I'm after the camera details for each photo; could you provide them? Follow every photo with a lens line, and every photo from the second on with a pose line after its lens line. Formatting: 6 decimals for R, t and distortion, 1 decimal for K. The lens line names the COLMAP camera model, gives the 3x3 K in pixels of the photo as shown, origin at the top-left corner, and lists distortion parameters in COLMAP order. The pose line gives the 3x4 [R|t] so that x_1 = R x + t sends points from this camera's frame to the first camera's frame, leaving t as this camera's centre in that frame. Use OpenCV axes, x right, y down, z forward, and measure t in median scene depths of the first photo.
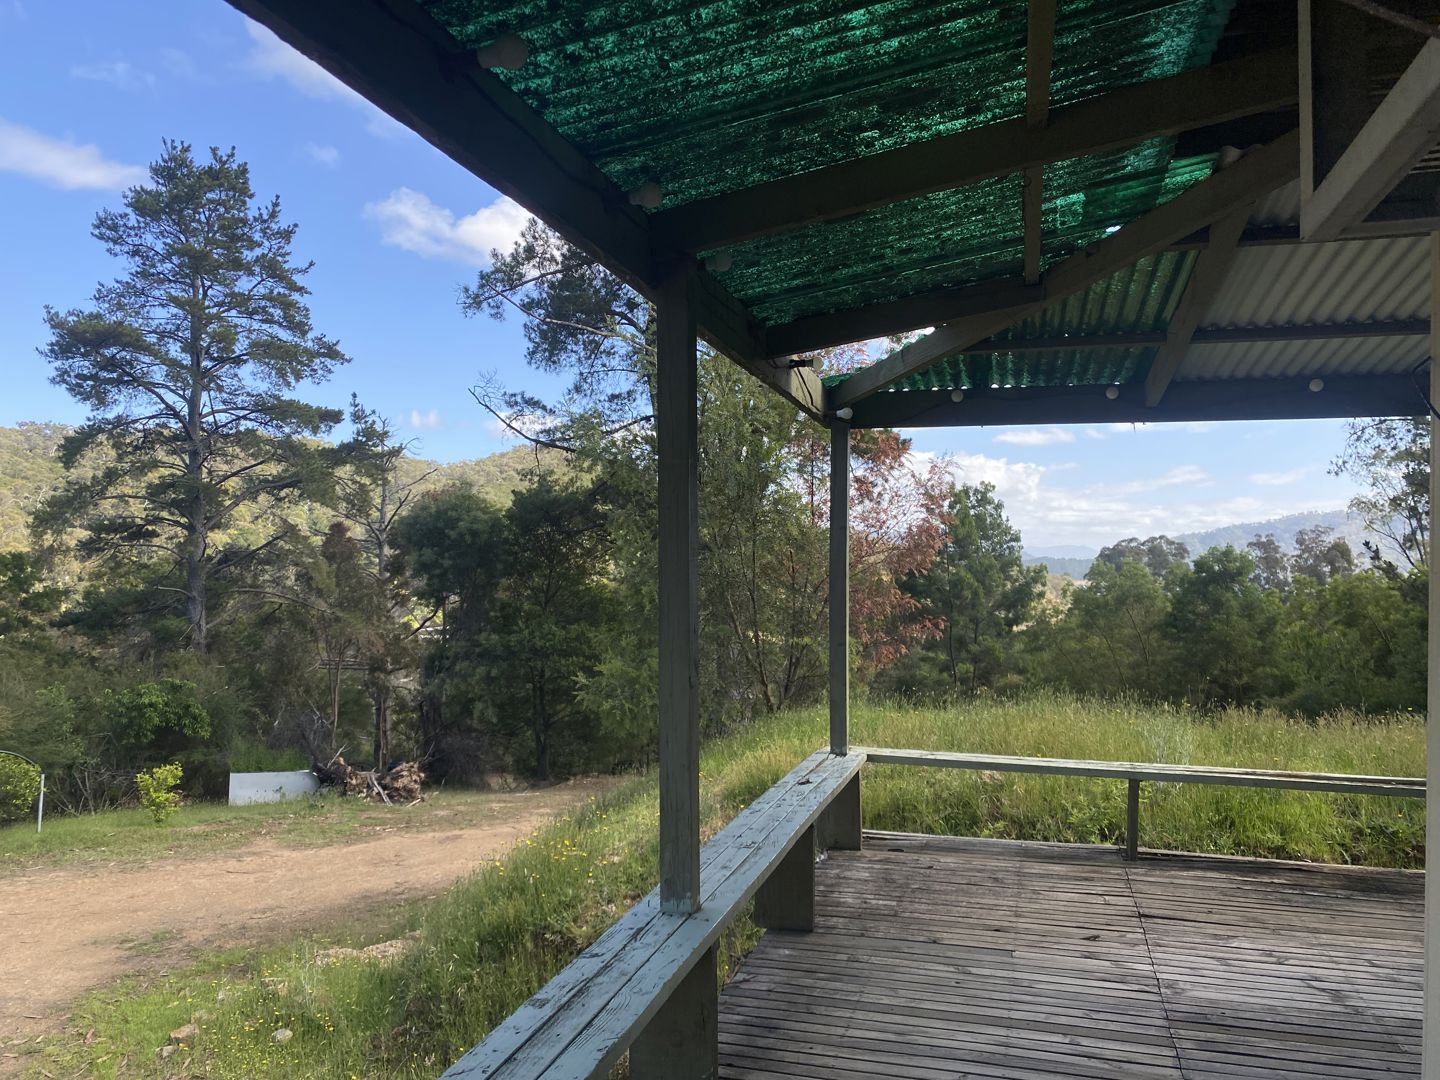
lens RADIAL K [[1110.0, 0, 717.2], [0, 1110.0, 544.7], [0, 0, 1]] dist [0.053460, -0.041565]
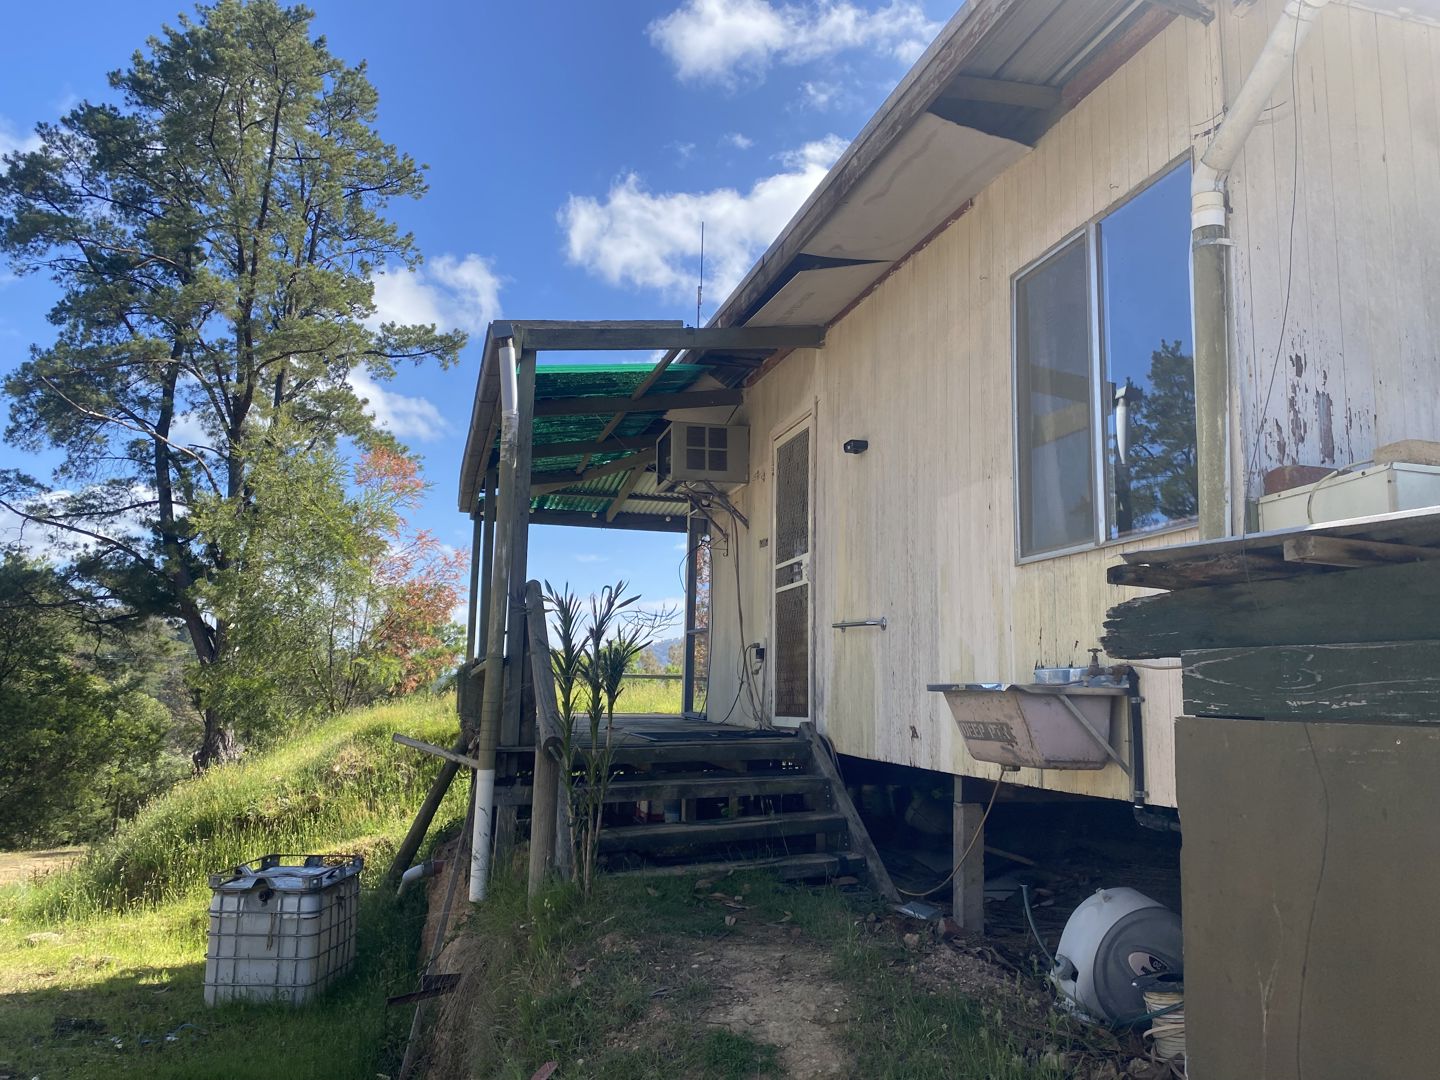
lens RADIAL K [[1110.0, 0, 720.7], [0, 1110.0, 538.0], [0, 0, 1]] dist [0.053460, -0.041565]
pose [[0.867130, 0.069532, 0.493204, -0.529483], [-0.016034, 0.993592, -0.111886, 0.158847], [-0.497823, 0.089112, 0.862688, -1.080995]]
